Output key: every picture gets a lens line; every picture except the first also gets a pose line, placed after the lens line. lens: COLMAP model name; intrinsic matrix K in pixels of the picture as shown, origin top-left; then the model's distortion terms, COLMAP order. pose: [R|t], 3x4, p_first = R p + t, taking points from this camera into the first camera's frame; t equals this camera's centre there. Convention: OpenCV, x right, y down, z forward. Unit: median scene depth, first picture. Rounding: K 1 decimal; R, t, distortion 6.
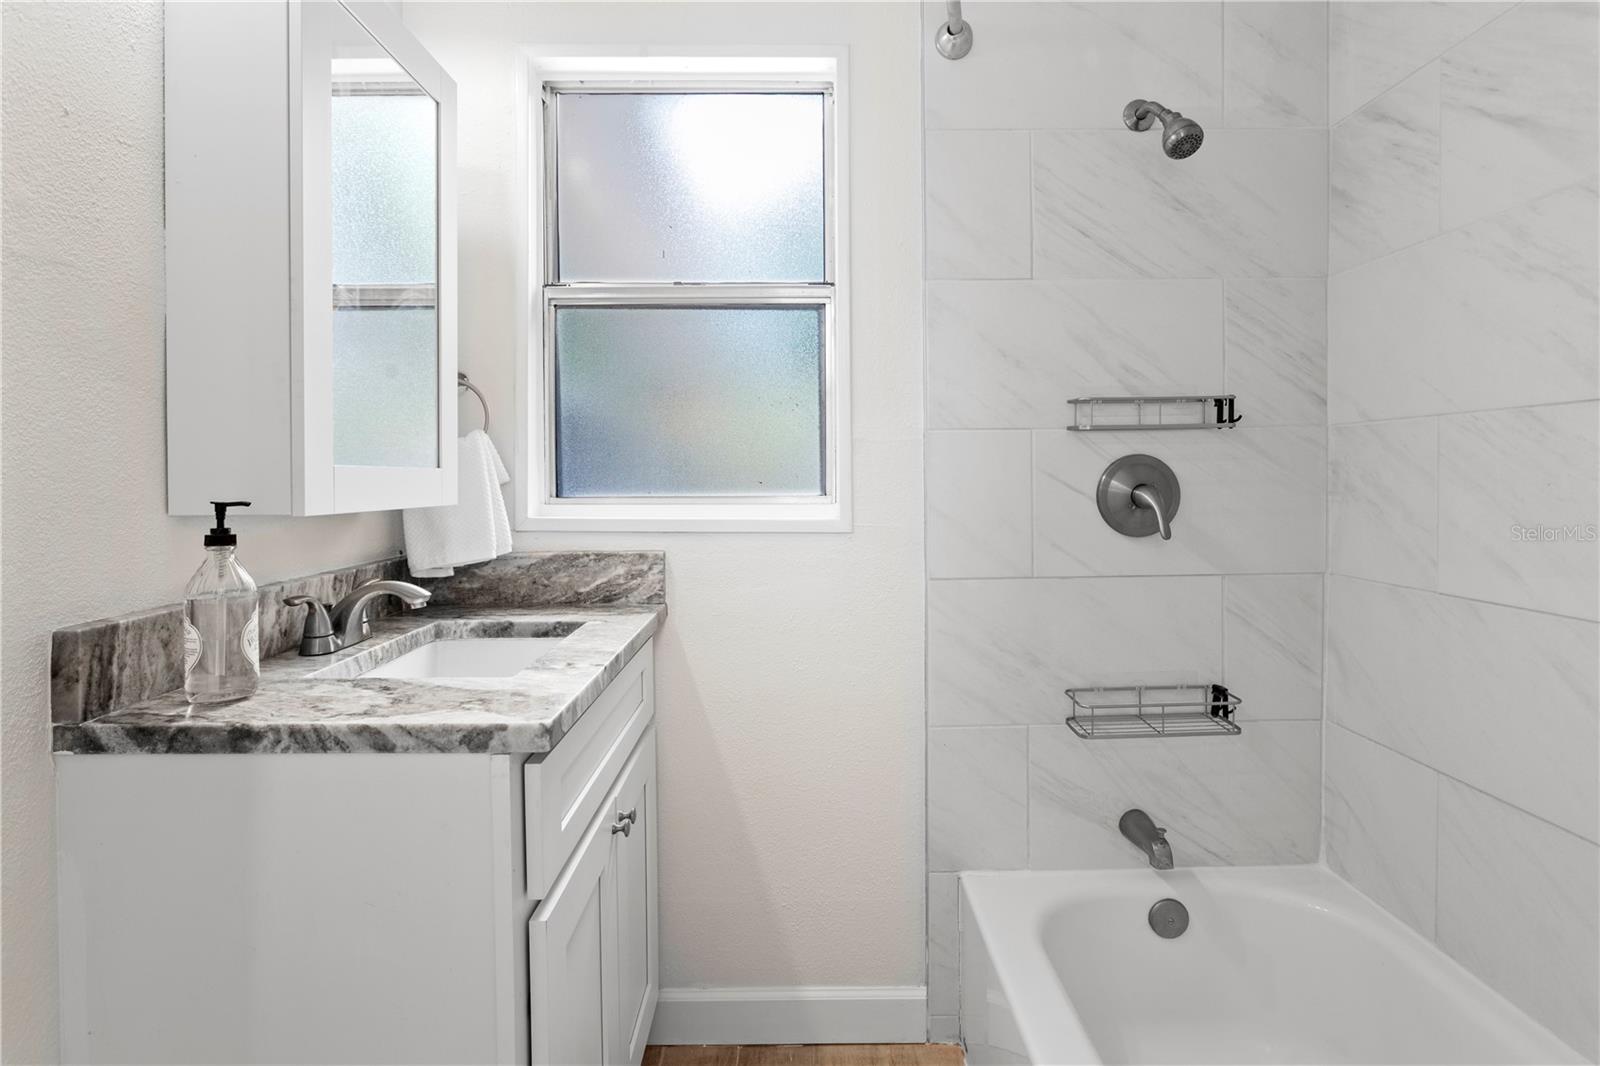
lens RADIAL K [[816.0, 0, 804.4], [0, 816.0, 483.5], [0, 0, 1]] dist [-0.010616, -0.000334]
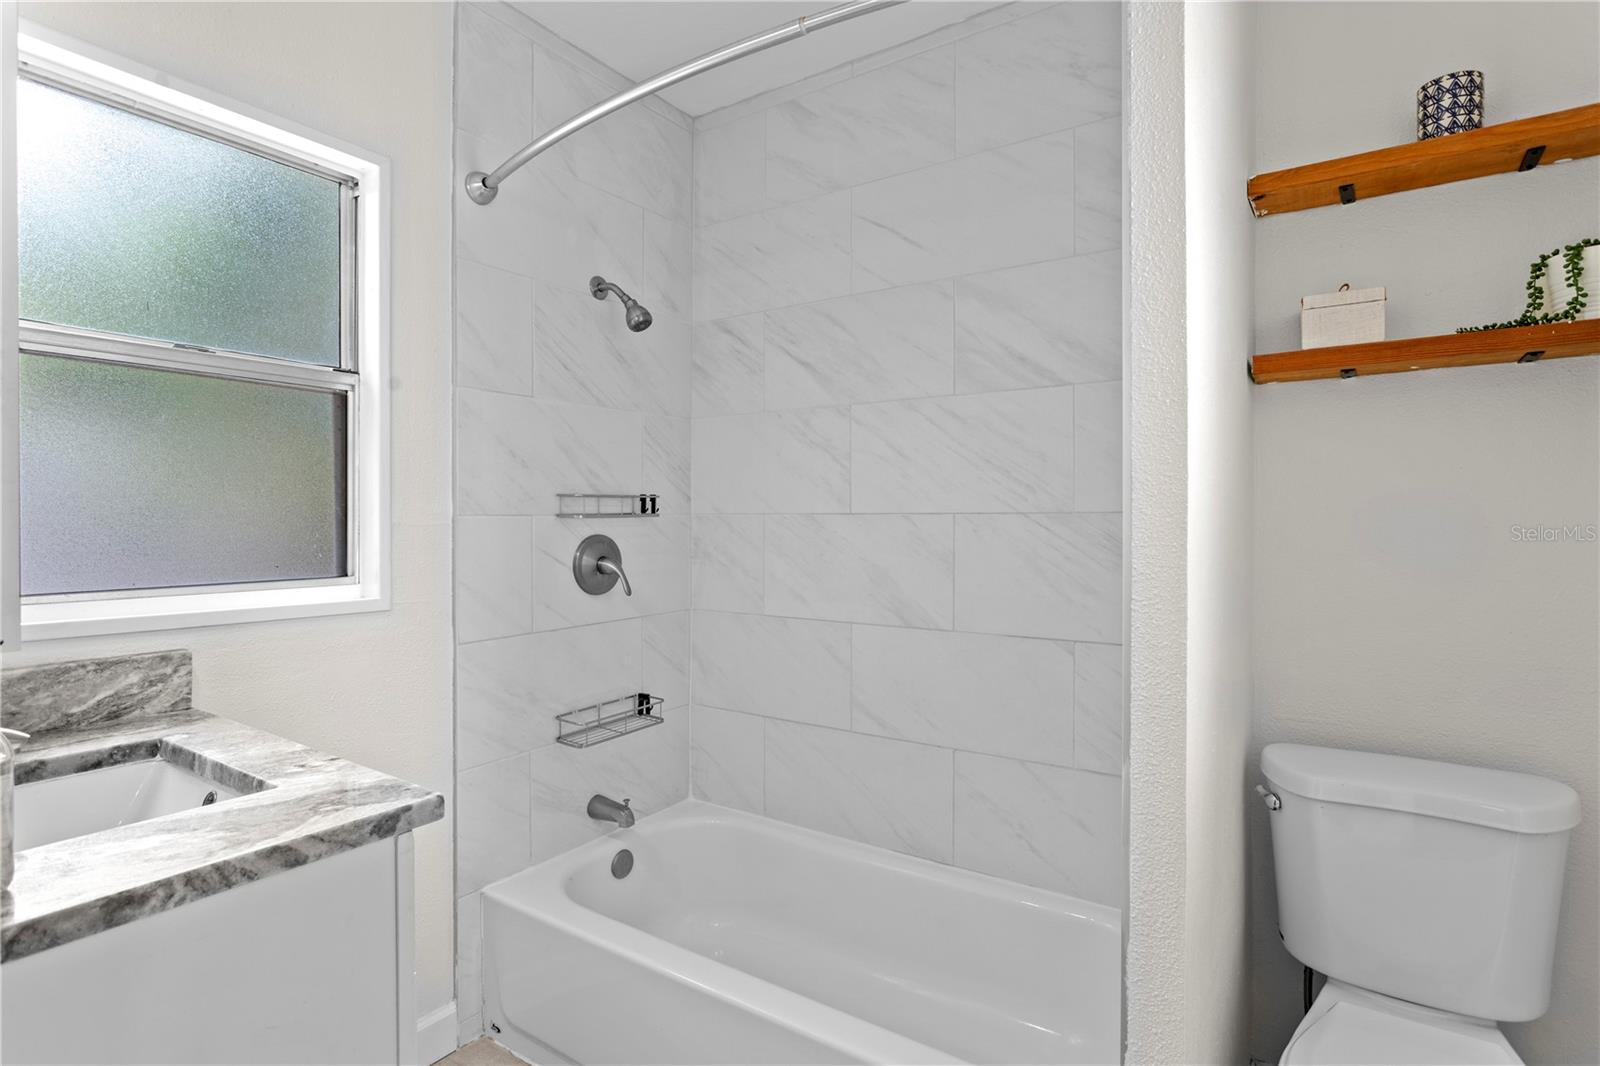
lens RADIAL K [[801.5, 0, 809.4], [0, 801.5, 516.2], [0, 0, 1]] dist [-0.003500, 0.000053]
pose [[0.564094, 0.008096, 0.825671, -0.518671], [0.002447, 0.999931, -0.011476, -0.051762], [-0.825707, 0.008494, 0.564035, -0.057264]]
